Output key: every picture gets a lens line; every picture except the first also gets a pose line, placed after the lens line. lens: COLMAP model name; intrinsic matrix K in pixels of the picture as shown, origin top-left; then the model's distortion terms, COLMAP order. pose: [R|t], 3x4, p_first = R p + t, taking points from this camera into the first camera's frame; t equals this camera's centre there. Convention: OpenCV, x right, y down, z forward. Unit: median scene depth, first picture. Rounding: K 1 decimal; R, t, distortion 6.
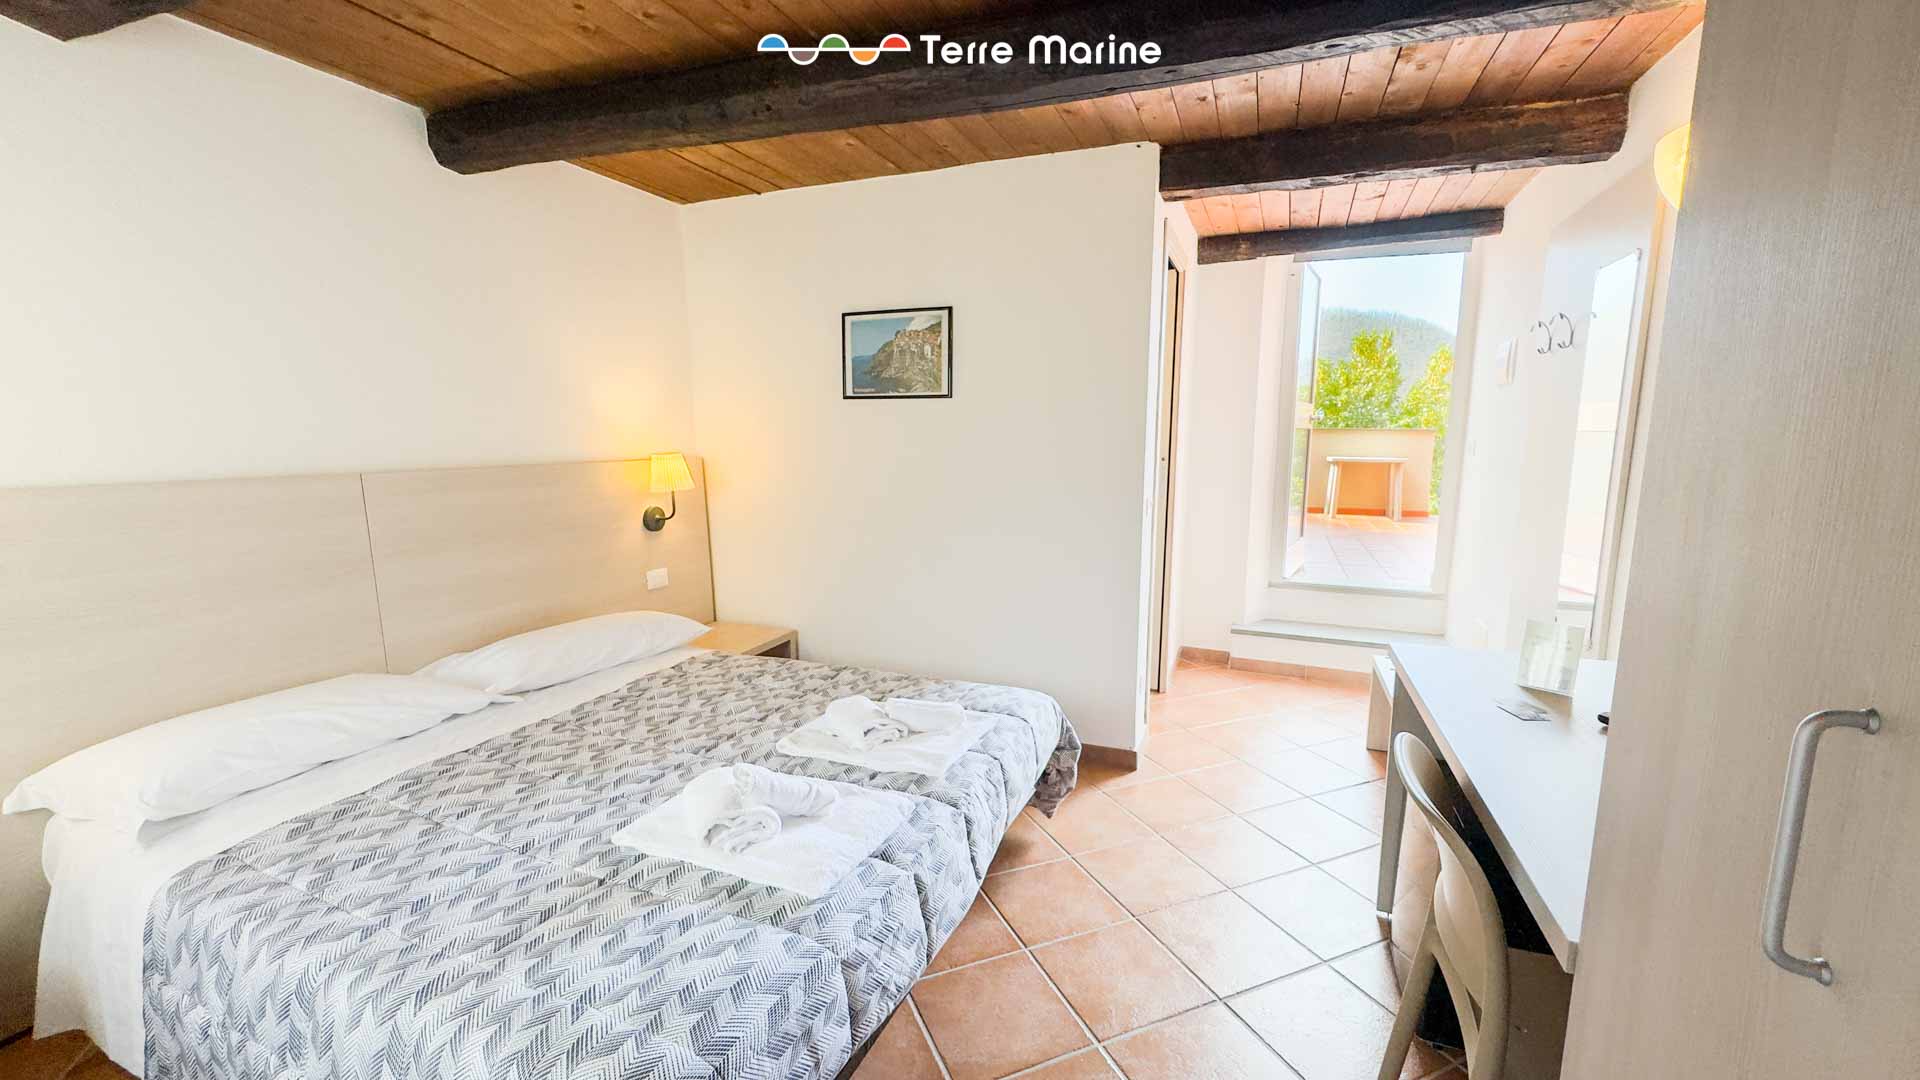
lens RADIAL K [[795.3, 0, 962.3], [0, 795.3, 549.5], [0, 0, 1]] dist [-0.001722, -0.000014]
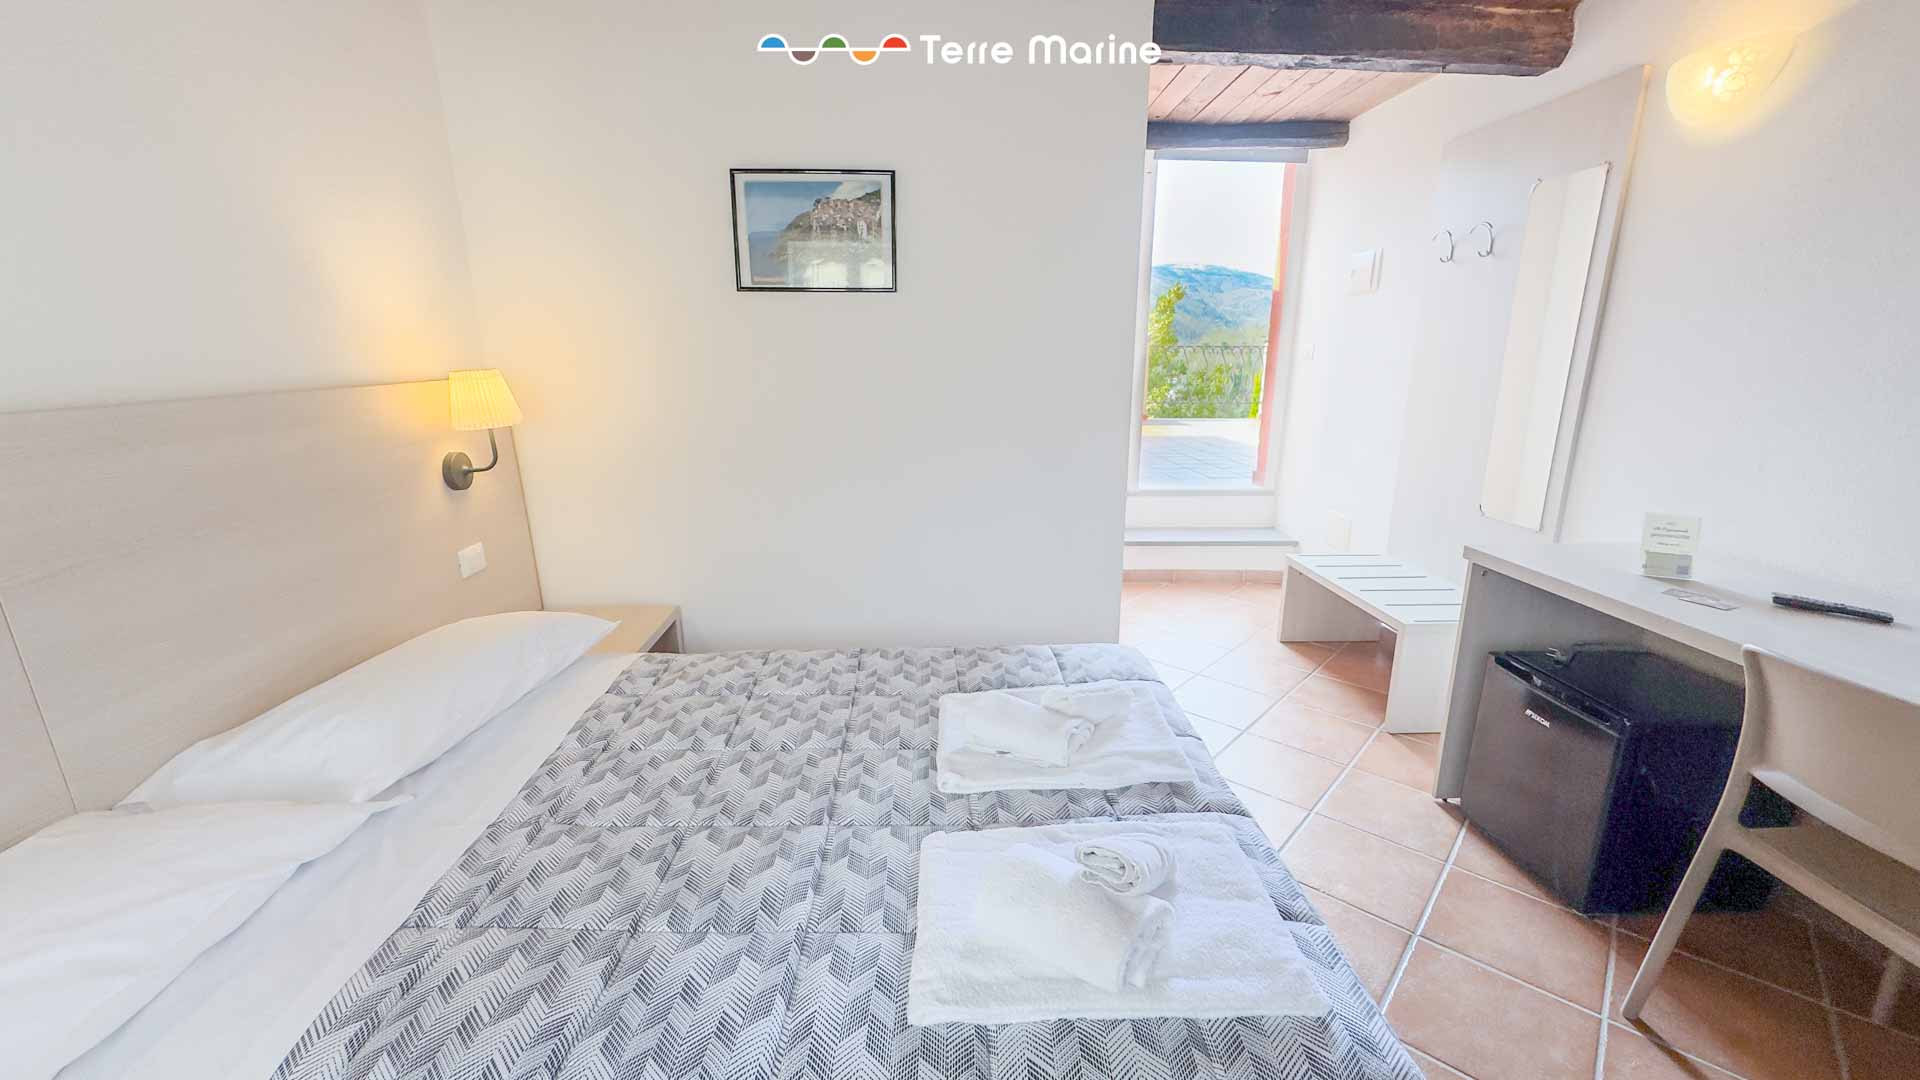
lens RADIAL K [[795.3, 0, 962.3], [0, 795.3, 549.5], [0, 0, 1]] dist [-0.001722, -0.000014]
pose [[0.902851, -0.109820, 0.415692, -0.388796], [0.065161, 0.990611, 0.120181, -0.034755], [-0.424987, -0.081419, 0.901530, 0.298799]]
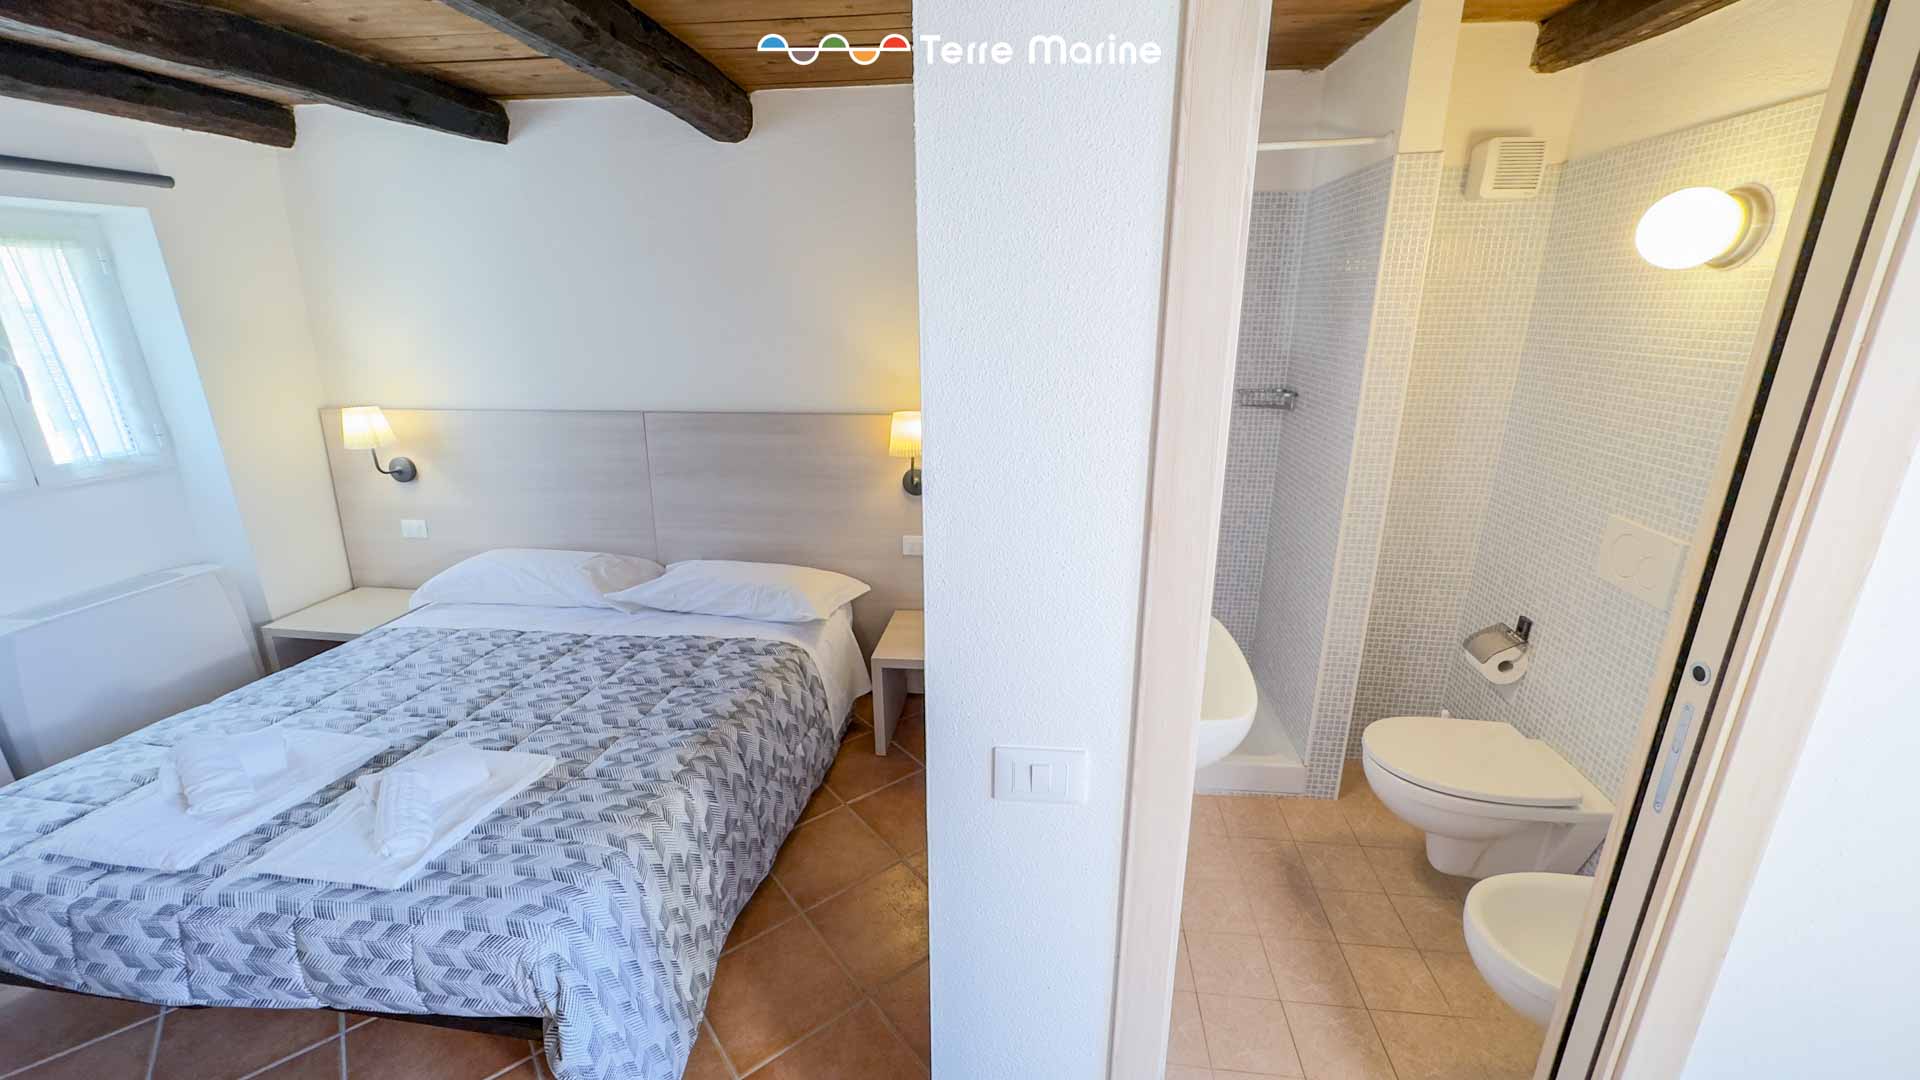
lens RADIAL K [[795.3, 0, 962.3], [0, 795.3, 549.5], [0, 0, 1]] dist [-0.001722, -0.000014]
pose [[0.263674, 0.295187, -0.918336, 0.645860], [-0.141363, 0.953572, 0.265925, -0.288580], [0.954197, 0.059701, 0.293161, 1.071021]]
